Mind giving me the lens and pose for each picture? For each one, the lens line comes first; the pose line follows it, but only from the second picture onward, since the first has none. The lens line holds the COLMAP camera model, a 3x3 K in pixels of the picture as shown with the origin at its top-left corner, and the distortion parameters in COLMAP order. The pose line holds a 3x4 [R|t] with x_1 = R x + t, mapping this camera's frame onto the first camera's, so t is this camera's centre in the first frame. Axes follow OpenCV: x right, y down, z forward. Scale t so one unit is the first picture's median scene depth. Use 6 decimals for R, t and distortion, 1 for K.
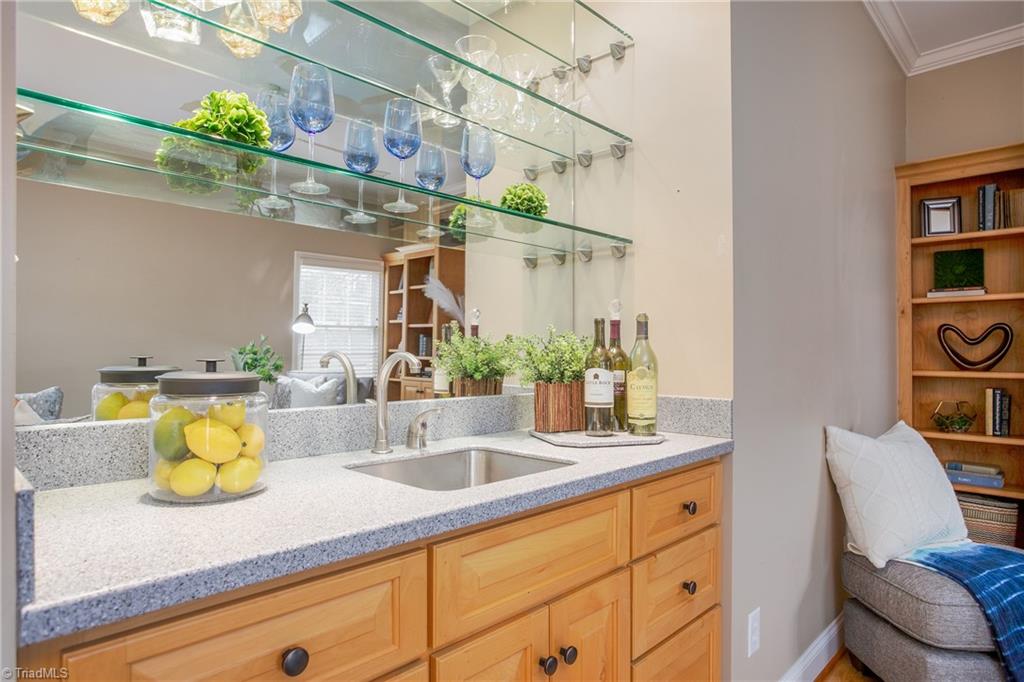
lens RADIAL K [[585.0, 0, 508.0], [0, 585.0, 345.2], [0, 0, 1]] dist [-0.016333, 0.002861]
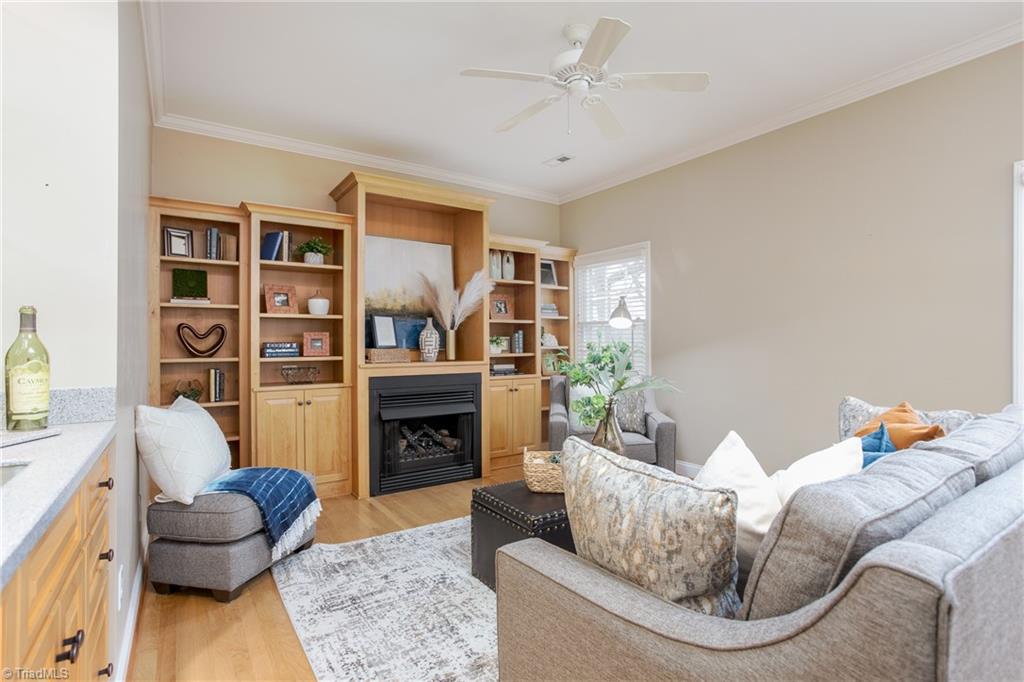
lens RADIAL K [[499.2, 0, 509.9], [0, 499.2, 337.5], [0, 0, 1]] dist [-0.059704, 0.039950]
pose [[0.202902, 0.007263, 0.979172, -0.213948], [-0.005059, 0.999967, -0.006369, -0.000108], [-0.979186, -0.003661, 0.202932, 0.026503]]
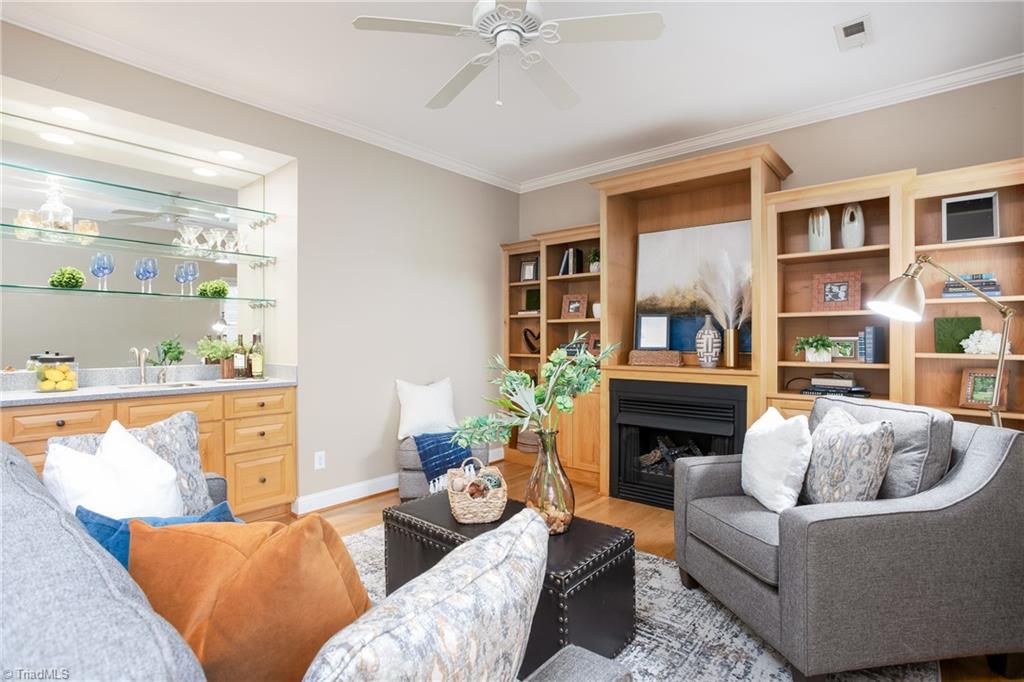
lens RADIAL K [[499.2, 0, 509.9], [0, 499.2, 337.5], [0, 0, 1]] dist [-0.059704, 0.039950]
pose [[0.998225, -0.004507, 0.059389, 0.628283], [0.003955, 0.999948, 0.009404, -0.024603], [-0.059428, -0.009152, 0.998191, -0.641687]]
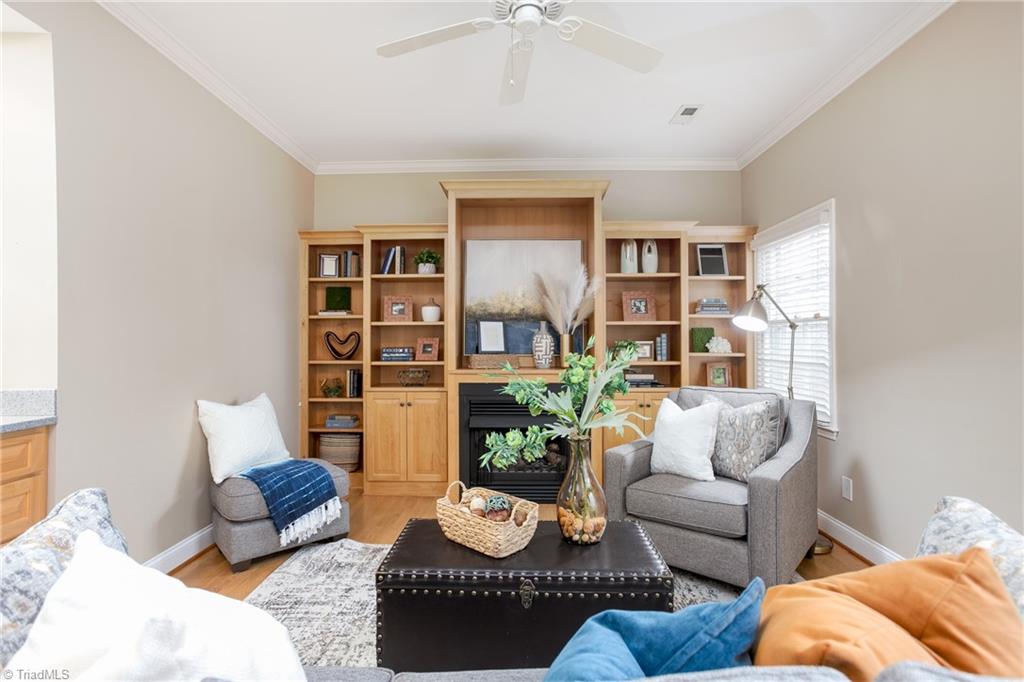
lens RADIAL K [[493.3, 0, 510.1], [0, 493.3, 335.9], [0, 0, 1]] dist [-0.036220, 0.046569]
pose [[0.740453, 0.003332, 0.672100, 0.207121], [-0.003088, 0.999994, -0.001555, -0.024671], [-0.672101, -0.000924, 0.740459, -0.389846]]
